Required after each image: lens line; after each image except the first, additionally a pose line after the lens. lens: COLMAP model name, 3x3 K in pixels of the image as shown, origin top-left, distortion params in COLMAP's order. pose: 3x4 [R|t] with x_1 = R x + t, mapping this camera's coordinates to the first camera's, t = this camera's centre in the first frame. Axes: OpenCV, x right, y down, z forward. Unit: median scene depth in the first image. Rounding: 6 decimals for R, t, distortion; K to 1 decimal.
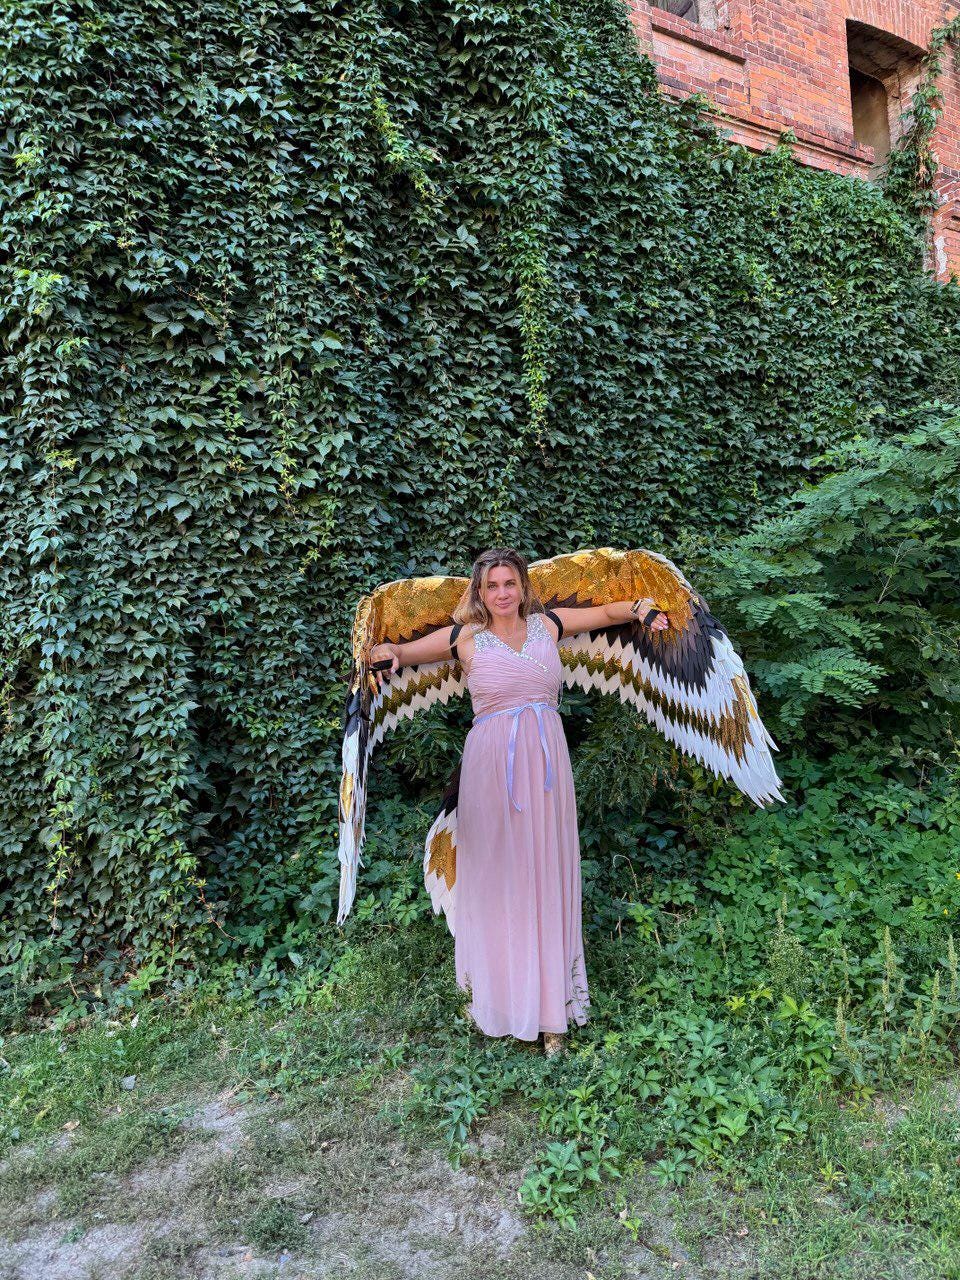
lens RADIAL K [[918.3, 0, 470.3], [0, 918.3, 641.0], [0, 0, 1]] dist [0.050101, -0.069809]
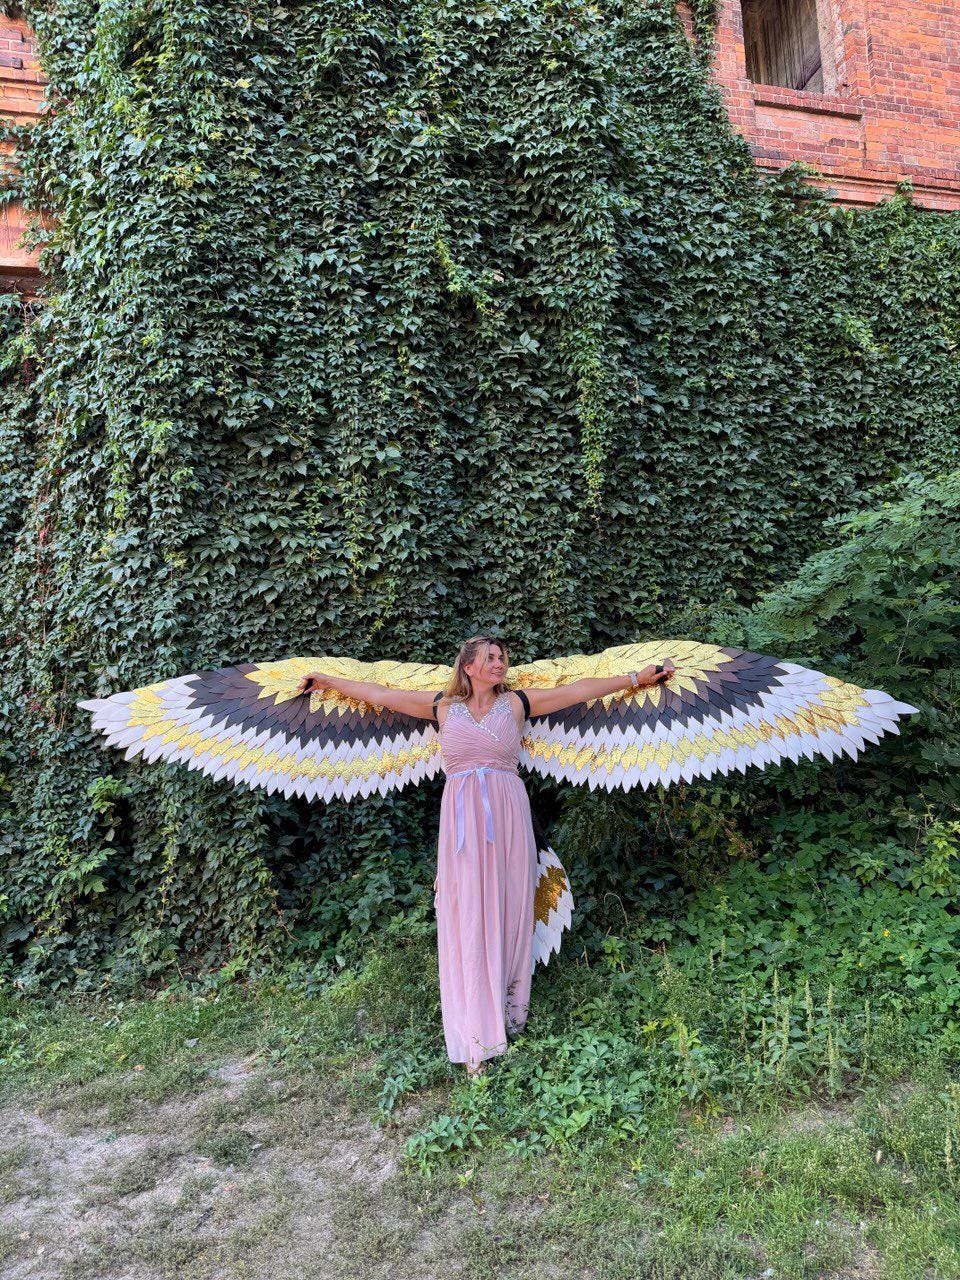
lens RADIAL K [[908.3, 0, 471.7], [0, 908.3, 639.1], [0, 0, 1]] dist [0.146683, -0.285120]
pose [[0.965951, -0.003946, -0.258694, 0.252345], [-0.003766, 0.999563, -0.029309, -0.039411], [0.258697, 0.029285, 0.965515, -0.124779]]
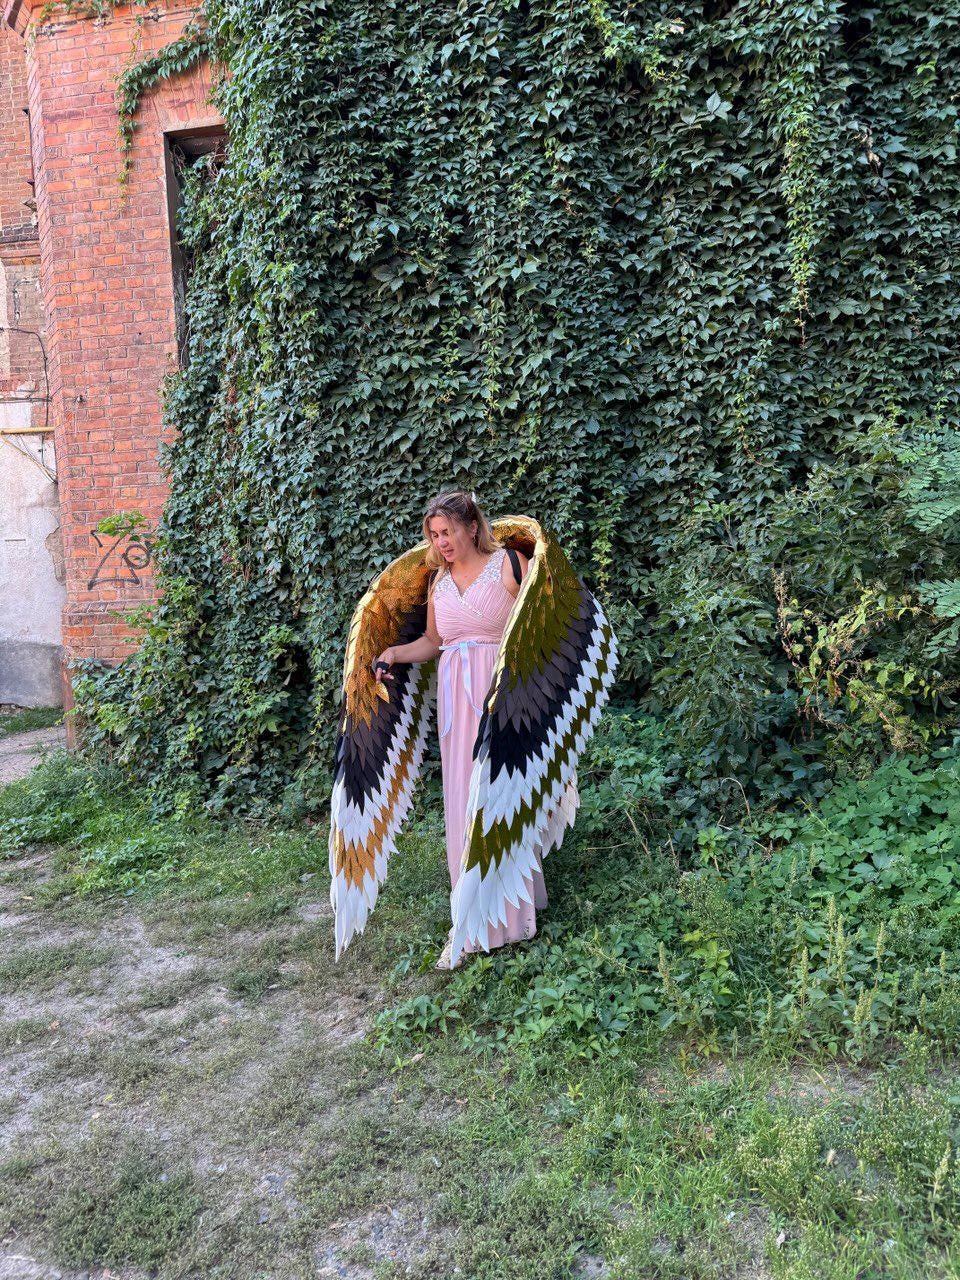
lens RADIAL K [[920.8, 0, 473.4], [0, 920.8, 634.3], [0, 0, 1]] dist [0.042815, -0.058945]
pose [[0.786108, 0.065174, -0.614643, 0.463161], [0.013061, 0.992452, 0.121940, -0.033694], [0.617951, -0.103886, 0.779323, 0.084275]]
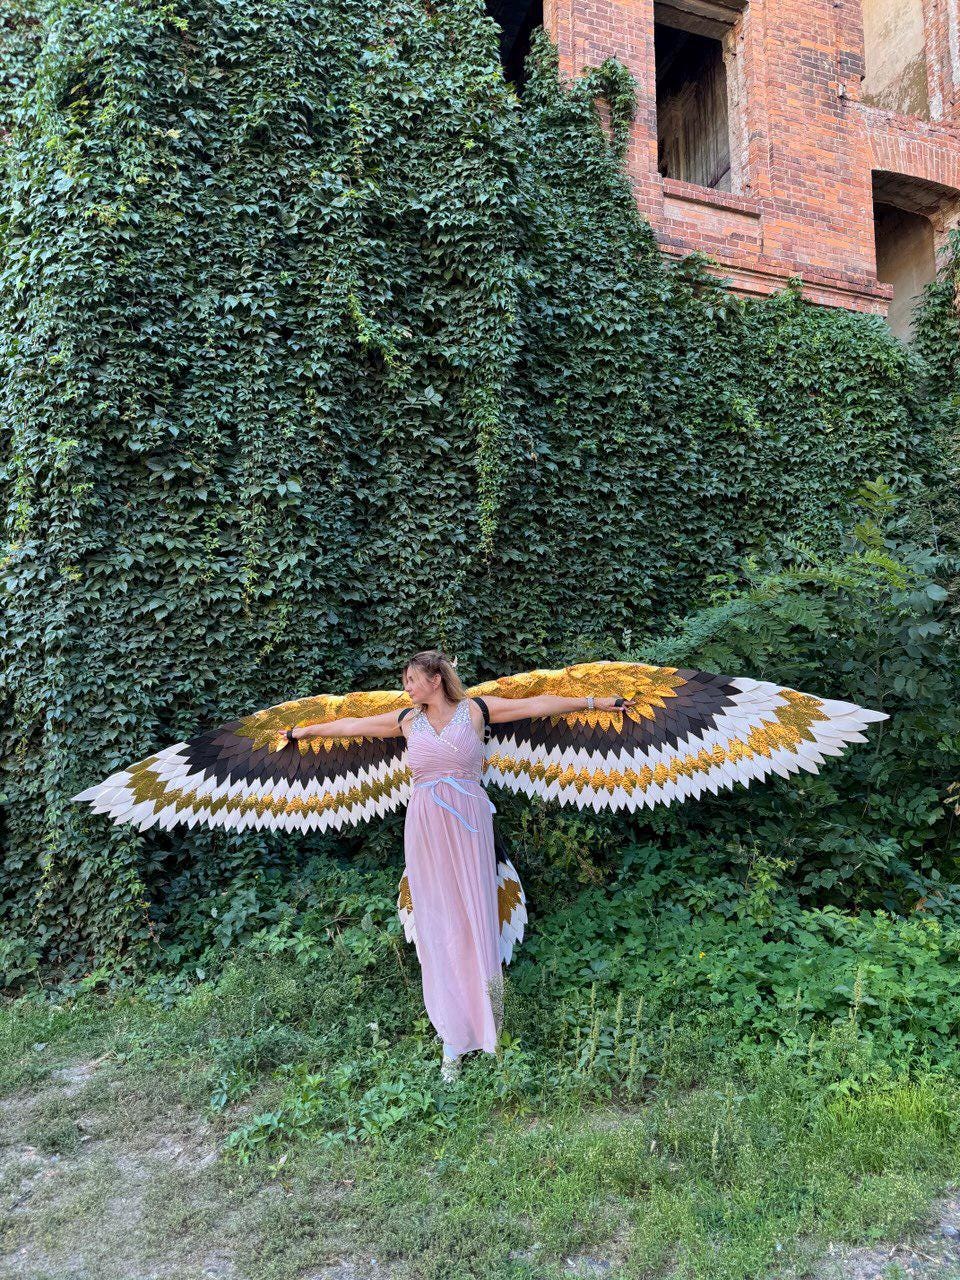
lens RADIAL K [[912.7, 0, 473.4], [0, 912.7, 633.0], [0, 0, 1]] dist [0.150611, -0.285798]
pose [[0.981436, 0.041616, -0.187218, 0.330825], [-0.059110, 0.994290, -0.088850, -0.019941], [0.182451, 0.098267, 0.978292, -0.175529]]
